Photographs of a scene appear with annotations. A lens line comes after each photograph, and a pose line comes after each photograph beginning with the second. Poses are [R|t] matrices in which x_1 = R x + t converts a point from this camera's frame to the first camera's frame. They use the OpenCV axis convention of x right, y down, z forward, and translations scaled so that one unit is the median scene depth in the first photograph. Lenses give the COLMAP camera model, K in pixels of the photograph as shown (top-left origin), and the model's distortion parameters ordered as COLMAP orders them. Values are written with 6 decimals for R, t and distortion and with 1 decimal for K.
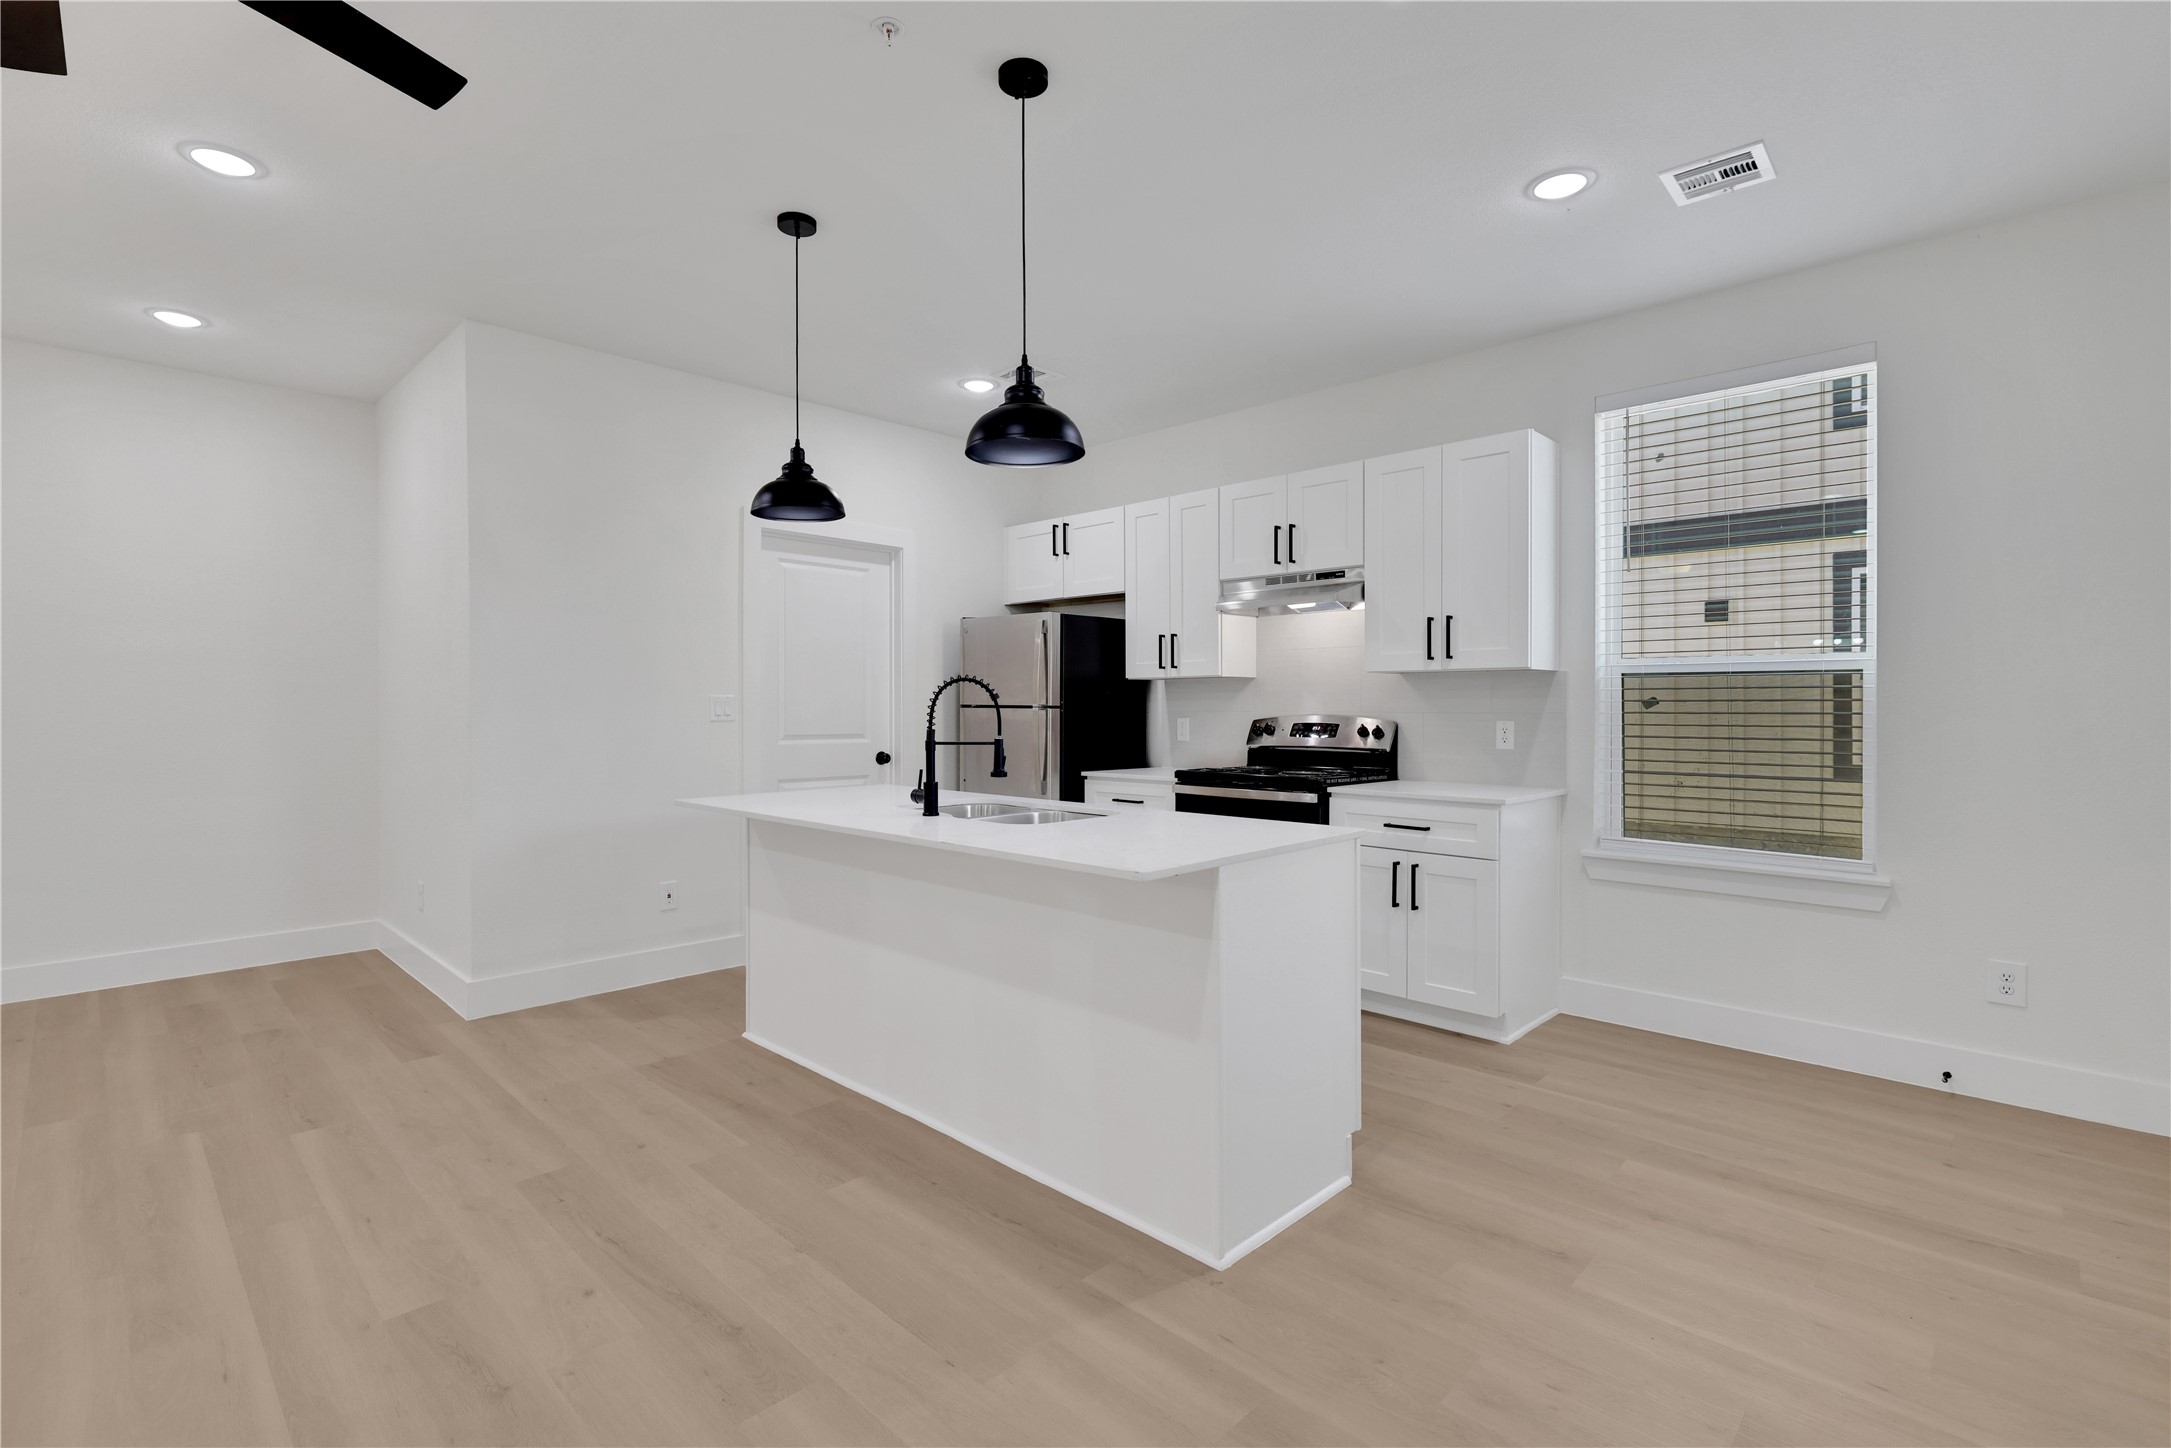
lens RADIAL K [[1000.5, 0, 1065.3], [0, 1000.5, 713.2], [0, 0, 1]] dist [-0.013201, 0.000498]
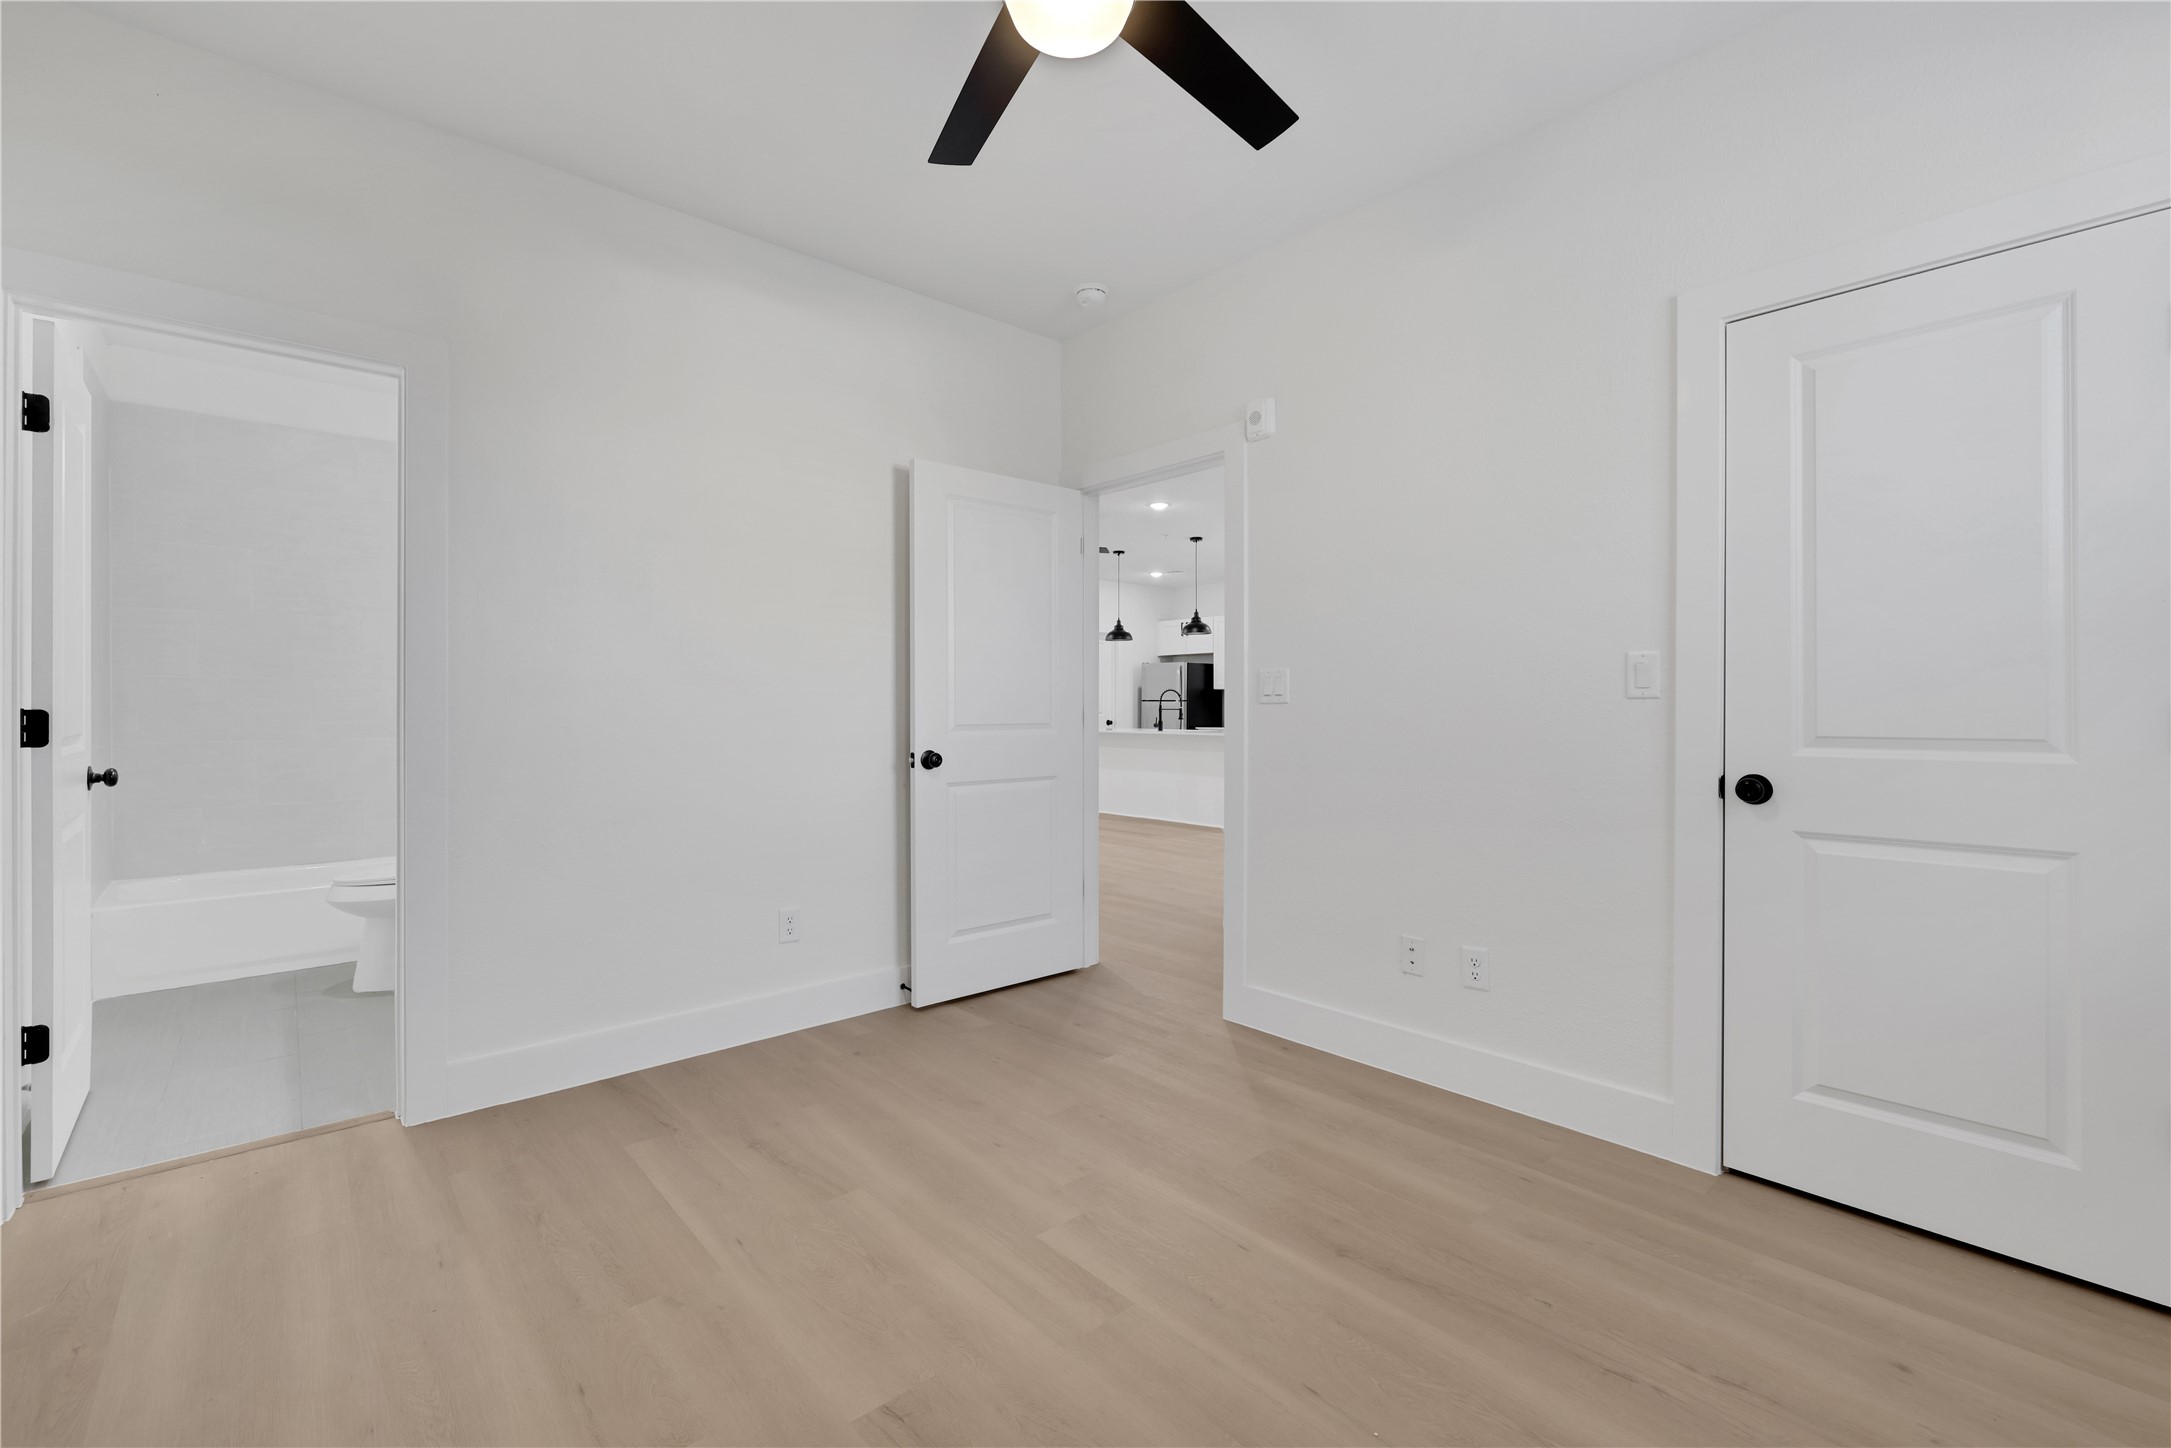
lens RADIAL K [[933.9, 0, 1079.1], [0, 933.9, 710.8], [0, 0, 1]] dist [-0.000617, 0.000269]
pose [[0.998482, 0.001326, -0.055063, -0.181314], [-0.001644, 0.999982, -0.005735, 0.041319], [0.055054, 0.005816, 0.998466, -1.656945]]
